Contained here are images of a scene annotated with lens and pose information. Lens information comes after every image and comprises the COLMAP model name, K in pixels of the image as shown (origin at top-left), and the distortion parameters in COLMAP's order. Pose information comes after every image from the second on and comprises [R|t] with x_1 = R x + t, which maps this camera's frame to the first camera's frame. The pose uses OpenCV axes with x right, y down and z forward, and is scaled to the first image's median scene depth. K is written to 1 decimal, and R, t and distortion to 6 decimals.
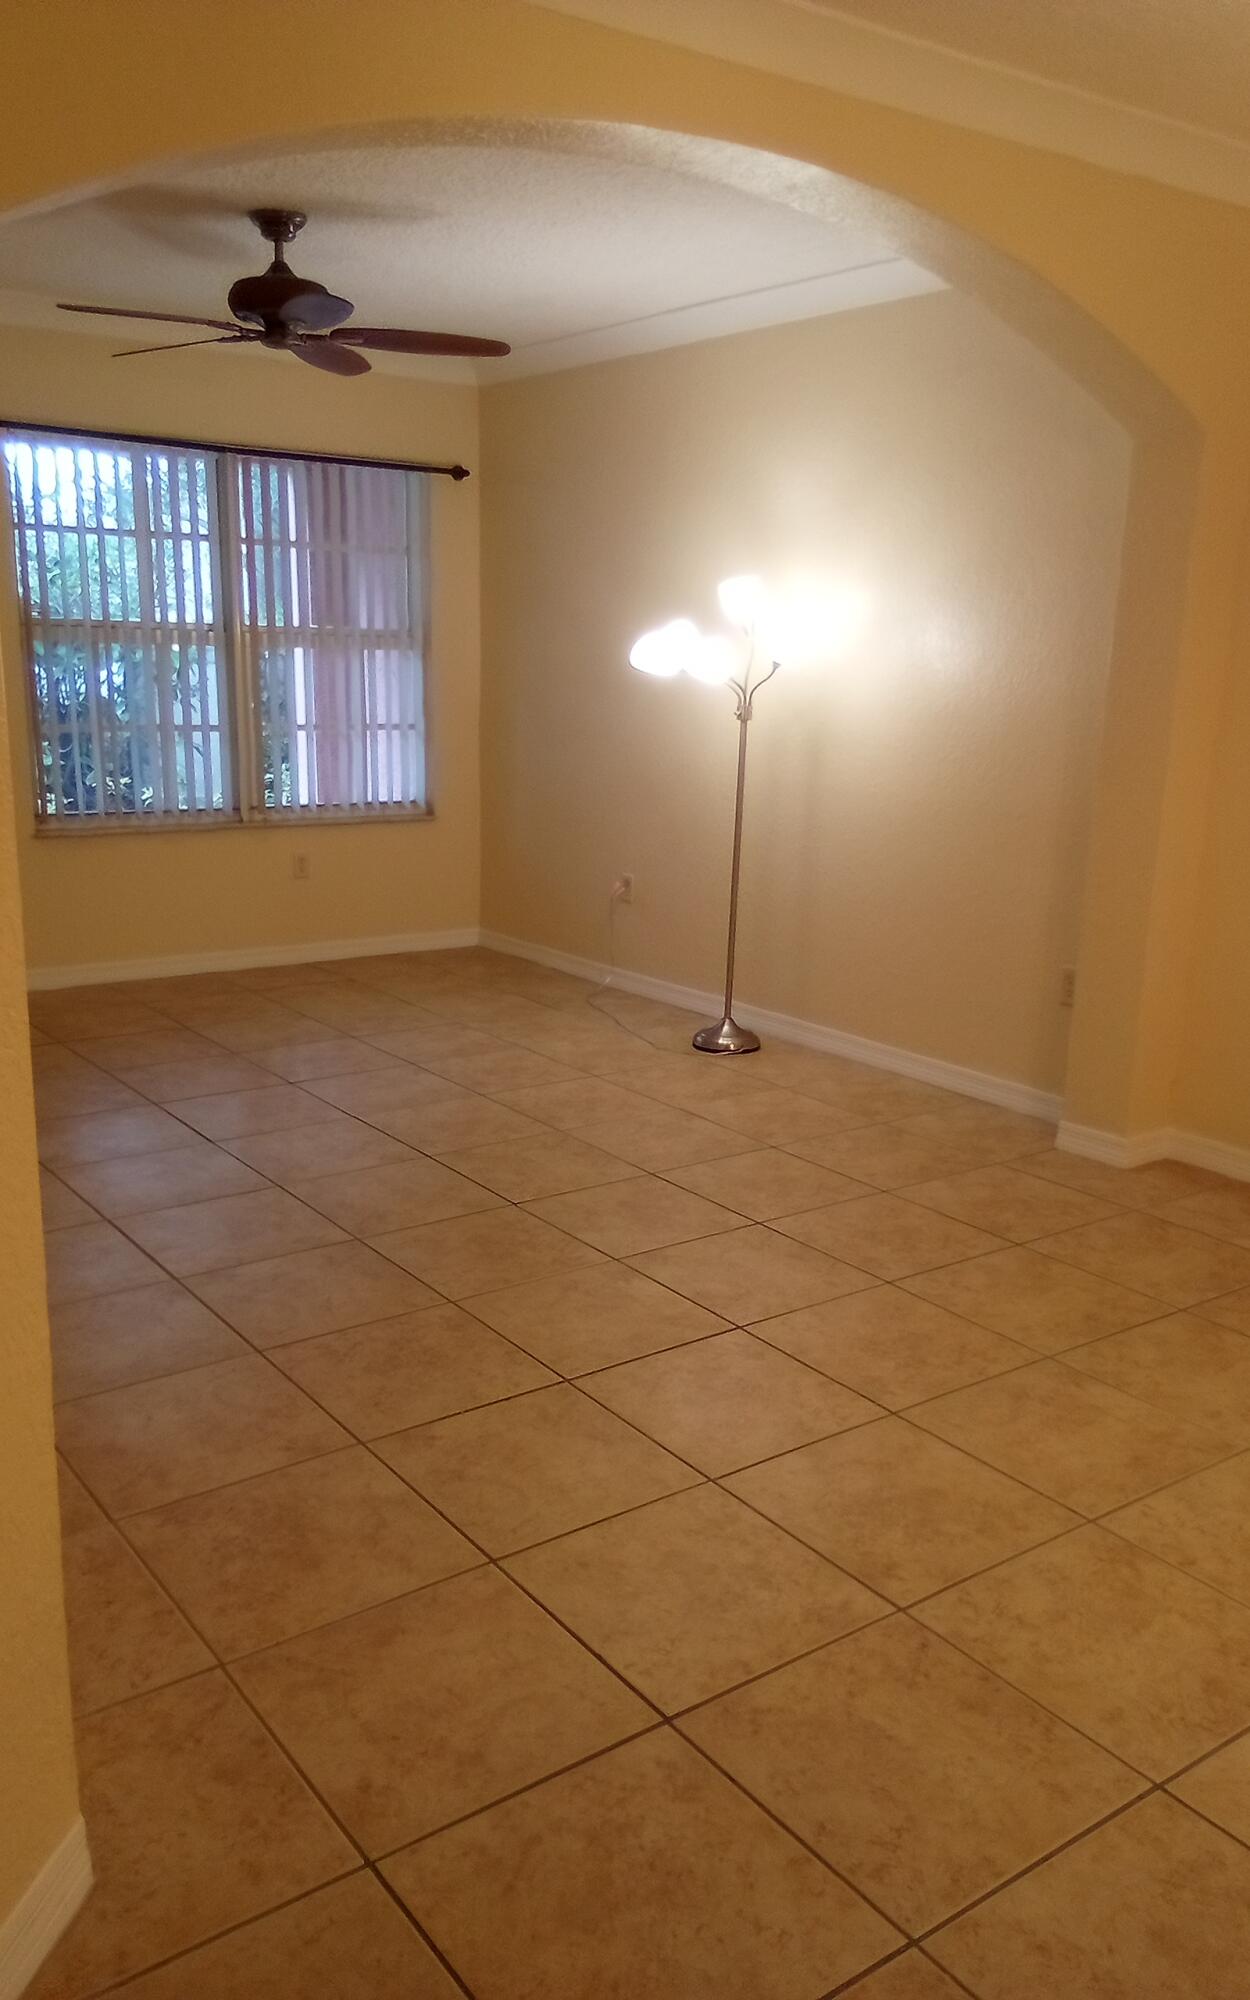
lens RADIAL K [[1581.3, 0, 599.2], [0, 1581.3, 1030.2], [0, 0, 1]] dist [0.161945, -0.229661]
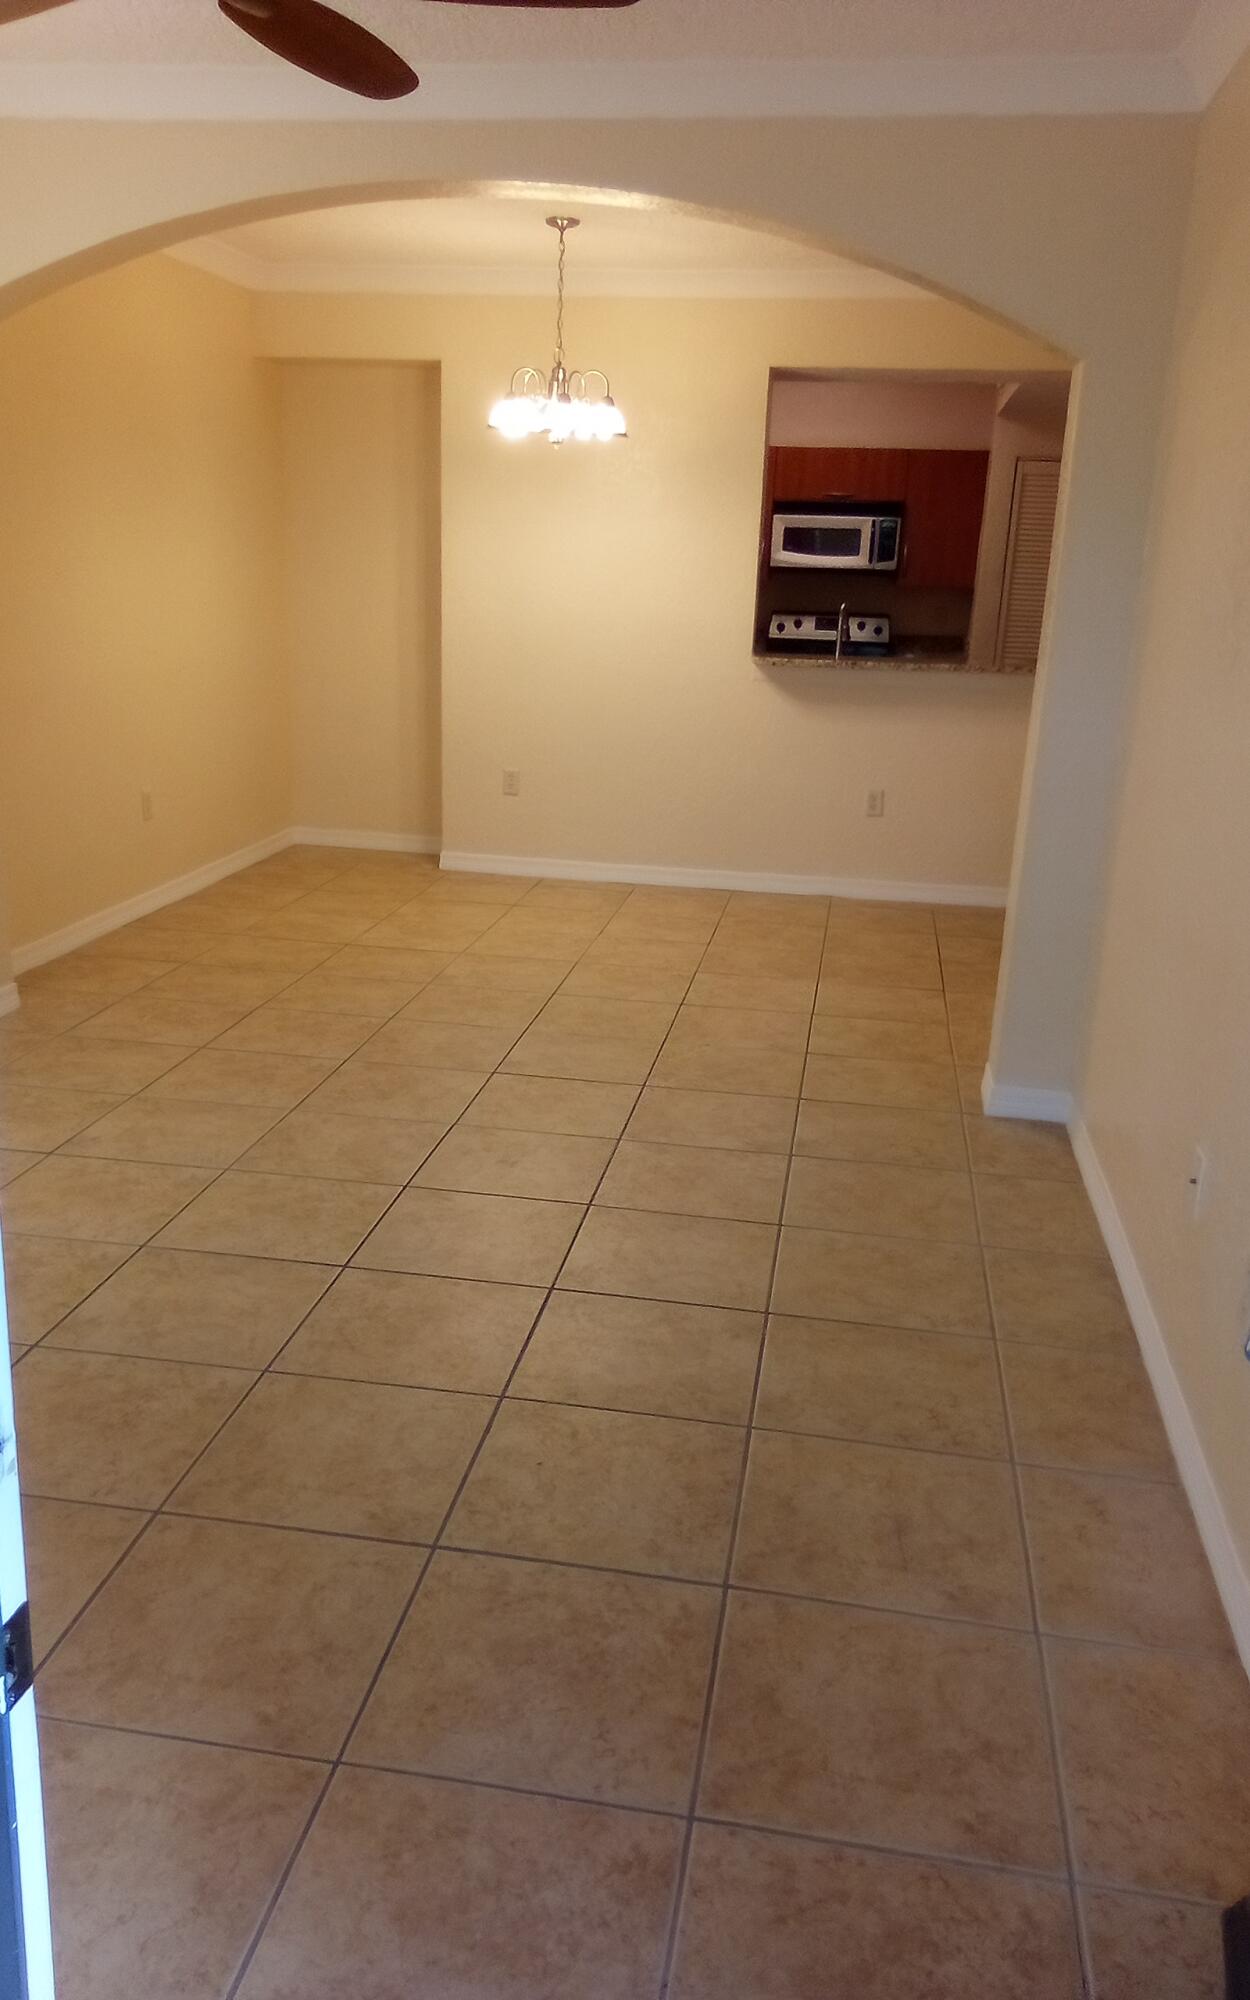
lens RADIAL K [[1581.3, 0, 599.2], [0, 1581.3, 1030.2], [0, 0, 1]] dist [0.161945, -0.229661]
pose [[-0.702277, -0.247954, 0.667327, -0.744417], [0.125167, 0.879776, 0.458615, -0.379995], [-0.700814, 0.405602, -0.586811, 1.424236]]
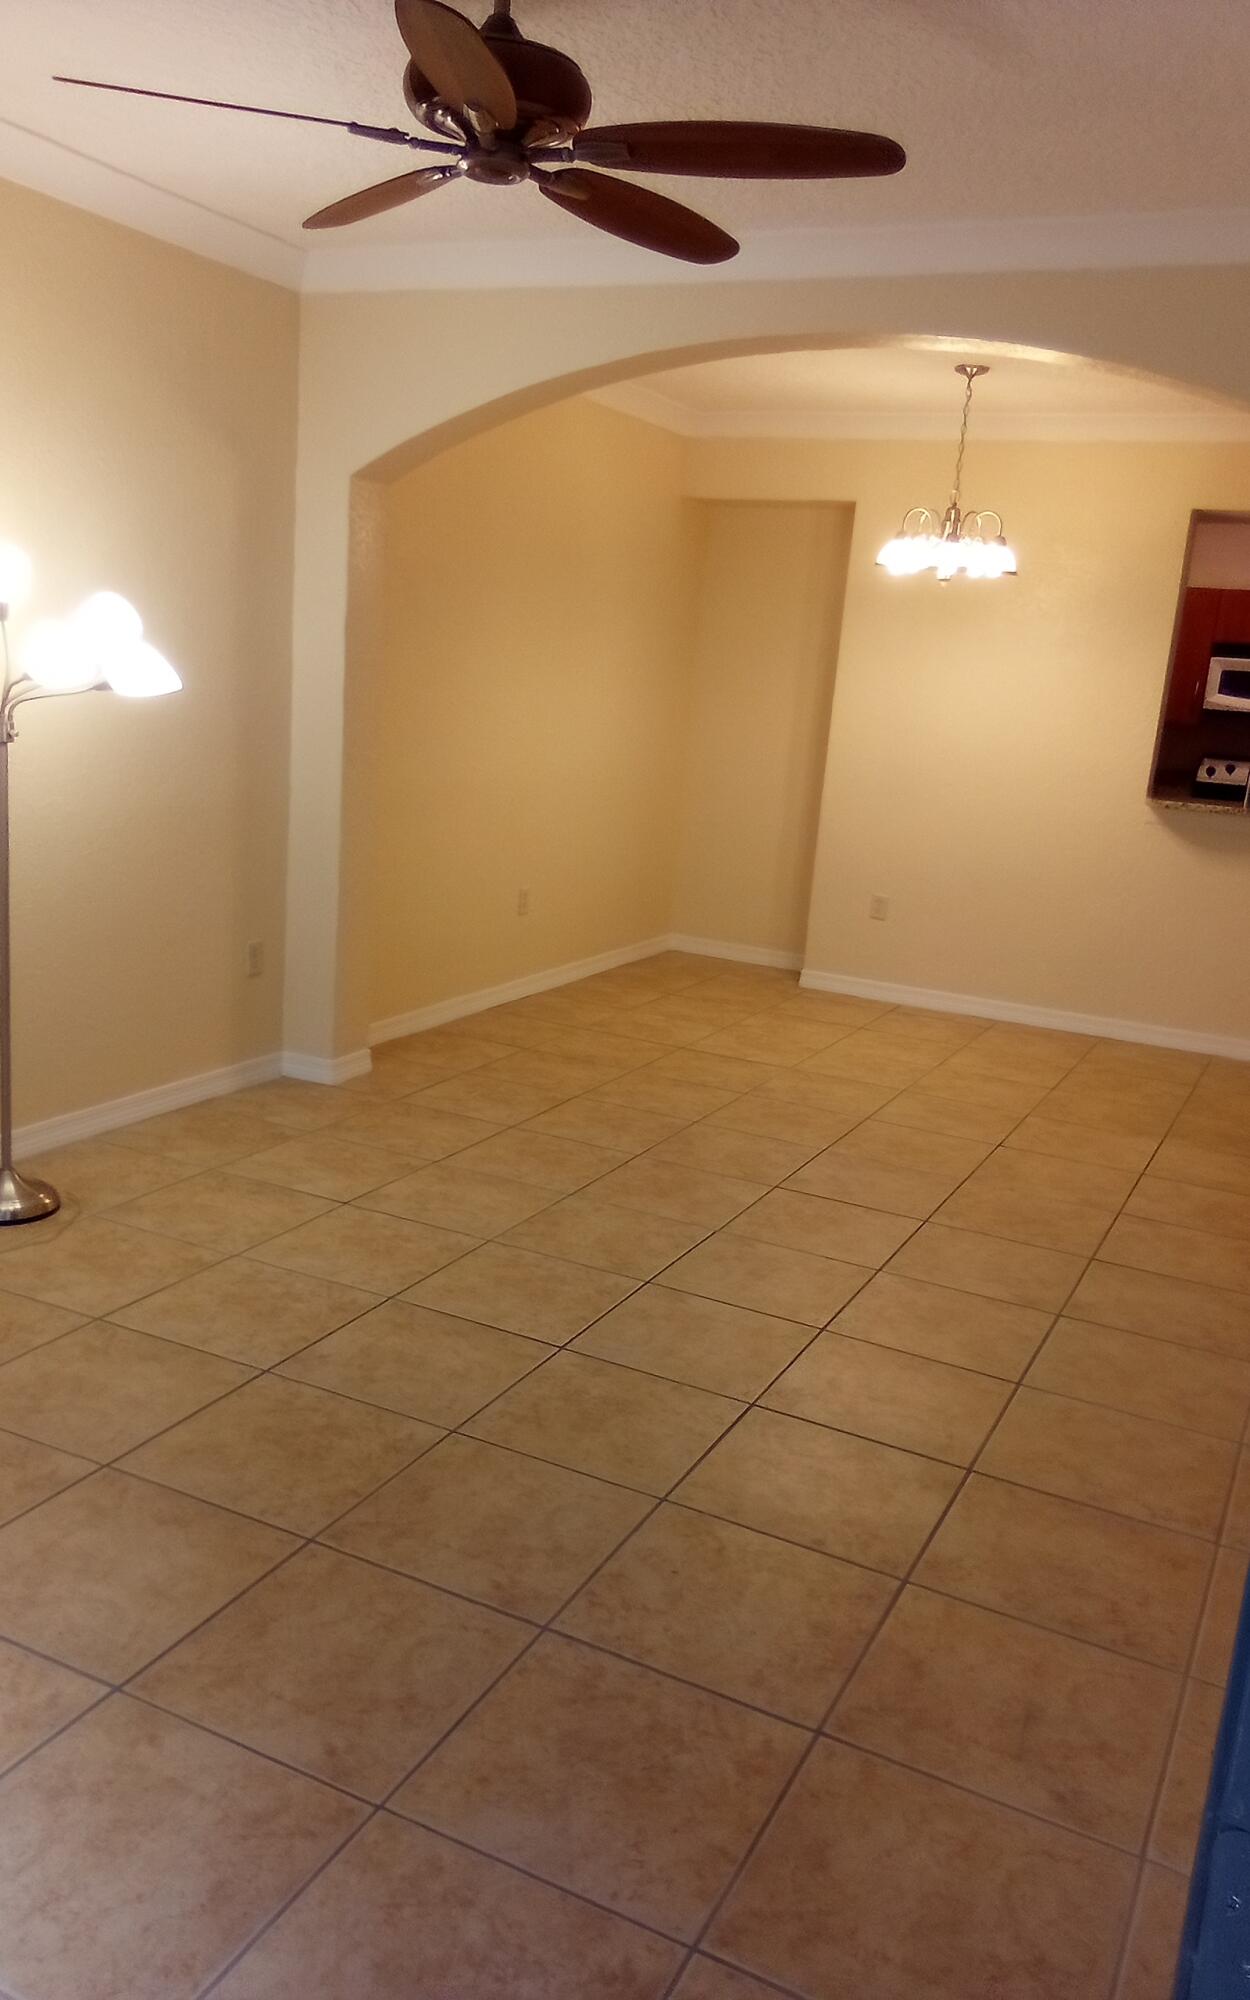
lens RADIAL K [[1581.3, 0, 599.2], [0, 1581.3, 1030.2], [0, 0, 1]] dist [0.161945, -0.229661]
pose [[-0.463902, -0.259812, 0.846932, -0.813952], [0.130854, 0.925444, 0.355571, -0.368503], [-0.876169, 0.275774, -0.395317, 1.358062]]
